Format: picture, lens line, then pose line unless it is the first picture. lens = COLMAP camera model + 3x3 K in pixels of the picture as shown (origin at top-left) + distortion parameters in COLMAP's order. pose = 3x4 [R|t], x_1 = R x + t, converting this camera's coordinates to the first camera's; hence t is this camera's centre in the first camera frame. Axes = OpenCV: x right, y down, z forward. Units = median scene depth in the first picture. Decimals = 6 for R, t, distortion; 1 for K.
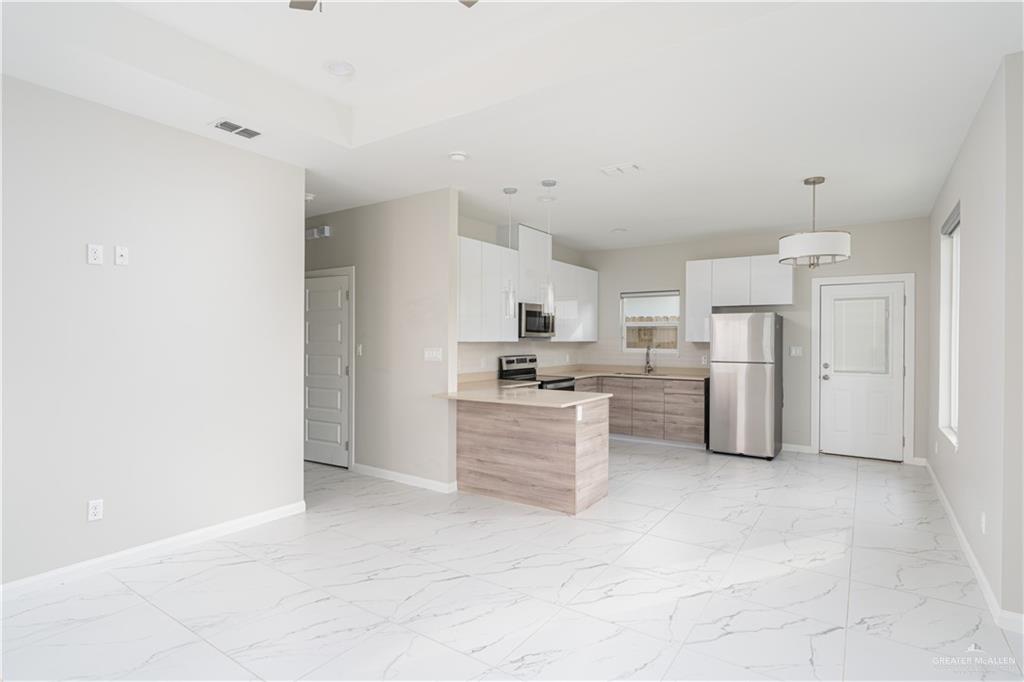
lens RADIAL K [[496.4, 0, 520.8], [0, 496.4, 338.3], [0, 0, 1]] dist [-0.003252, -0.000289]
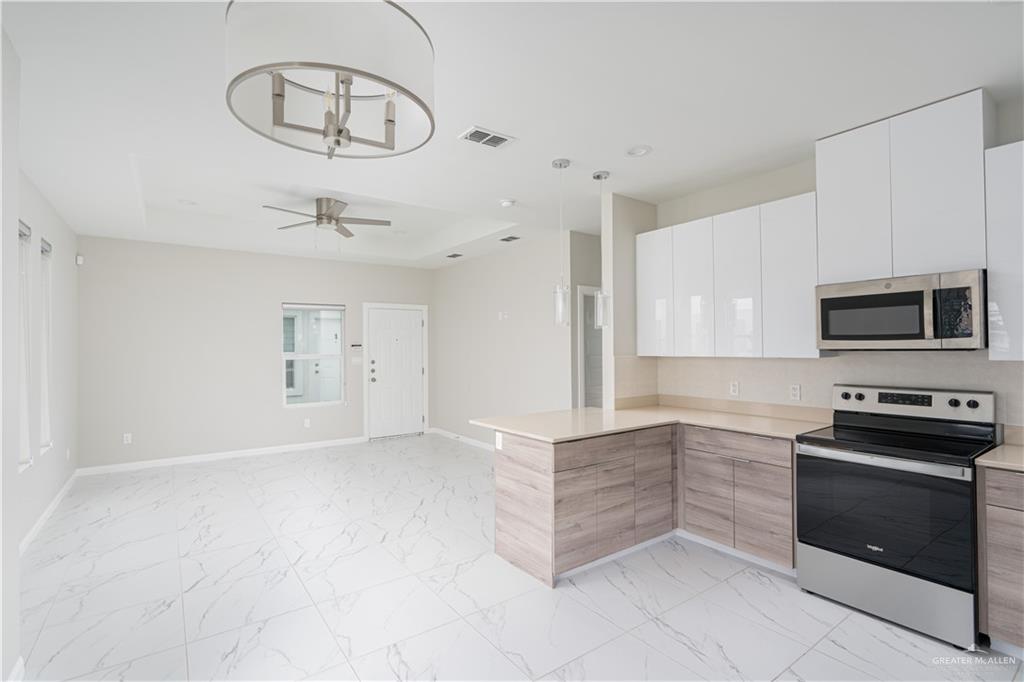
lens RADIAL K [[496.4, 0, 520.8], [0, 496.4, 338.3], [0, 0, 1]] dist [-0.003252, -0.000289]
pose [[-0.332452, -0.015154, -0.942998, 0.572972], [0.009421, 0.999768, -0.019388, -0.006871], [0.943073, -0.015330, -0.332232, 0.819297]]
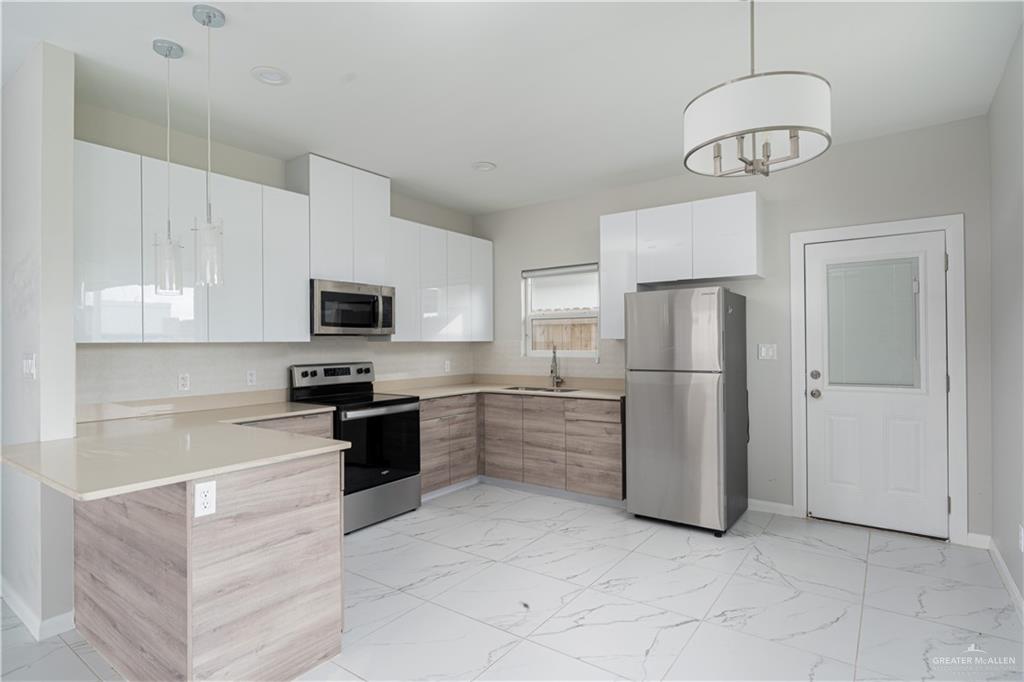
lens RADIAL K [[514.2, 0, 512.0], [0, 514.2, 341.0], [0, 0, 1]] dist [-0.004812, -0.000261]
pose [[0.999551, -0.013632, -0.026700, 0.248715], [0.013532, 0.999901, -0.003928, 0.011081], [0.026751, 0.003565, 0.999636, 0.343197]]
